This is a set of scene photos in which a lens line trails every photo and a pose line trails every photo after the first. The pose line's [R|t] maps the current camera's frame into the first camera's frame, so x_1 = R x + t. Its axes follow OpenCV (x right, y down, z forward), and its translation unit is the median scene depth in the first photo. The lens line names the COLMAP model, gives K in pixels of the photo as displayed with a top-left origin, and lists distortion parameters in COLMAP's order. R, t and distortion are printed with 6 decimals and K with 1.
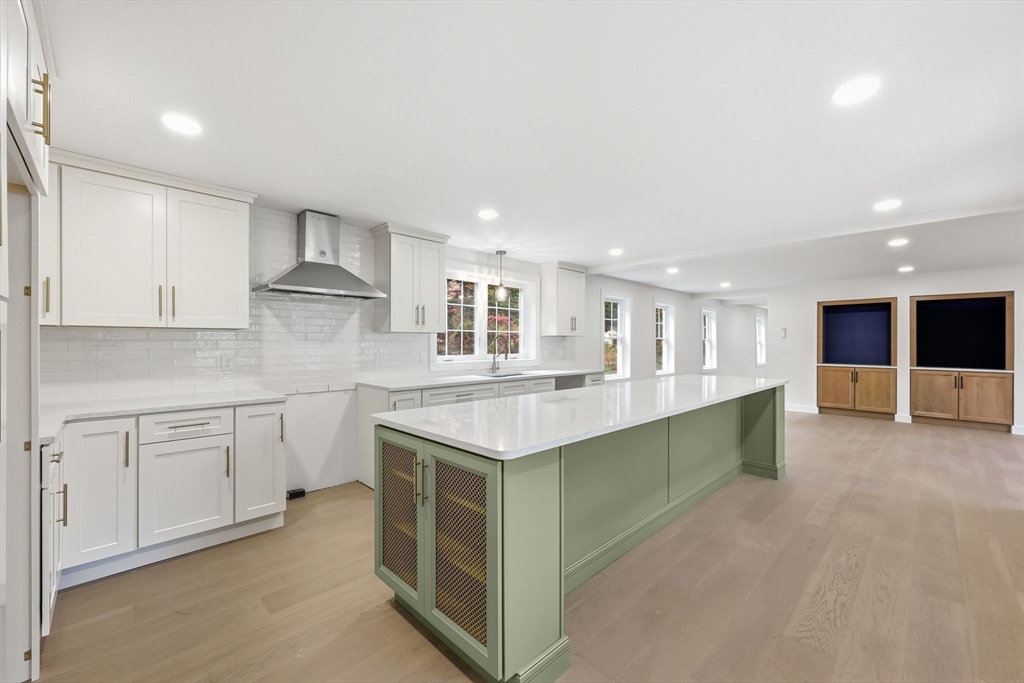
lens RADIAL K [[410.6, 0, 513.0], [0, 410.6, 344.8], [0, 0, 1]] dist [0.000323, 0.000663]
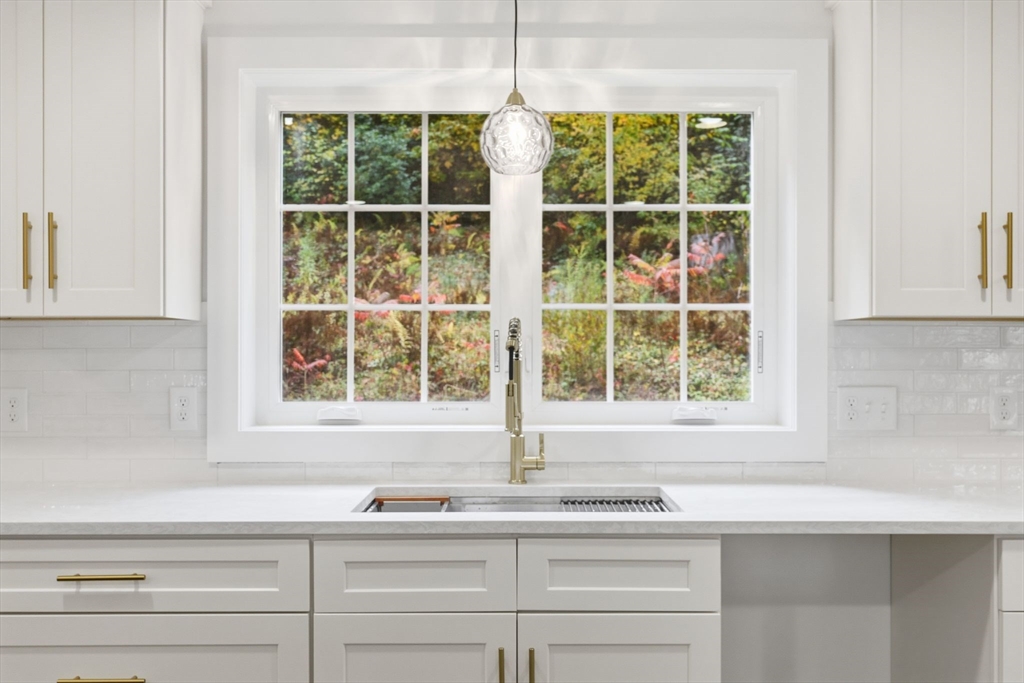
lens RADIAL K [[1395.8, 0, 512.1], [0, 1395.8, 341.0], [0, 0, 1]] dist [0.024085, 0.000000]
pose [[0.755820, -0.010163, -0.654700, 0.156522], [-0.000557, 0.999869, -0.016165, 0.000163], [0.654779, 0.012582, 0.755716, 0.130829]]
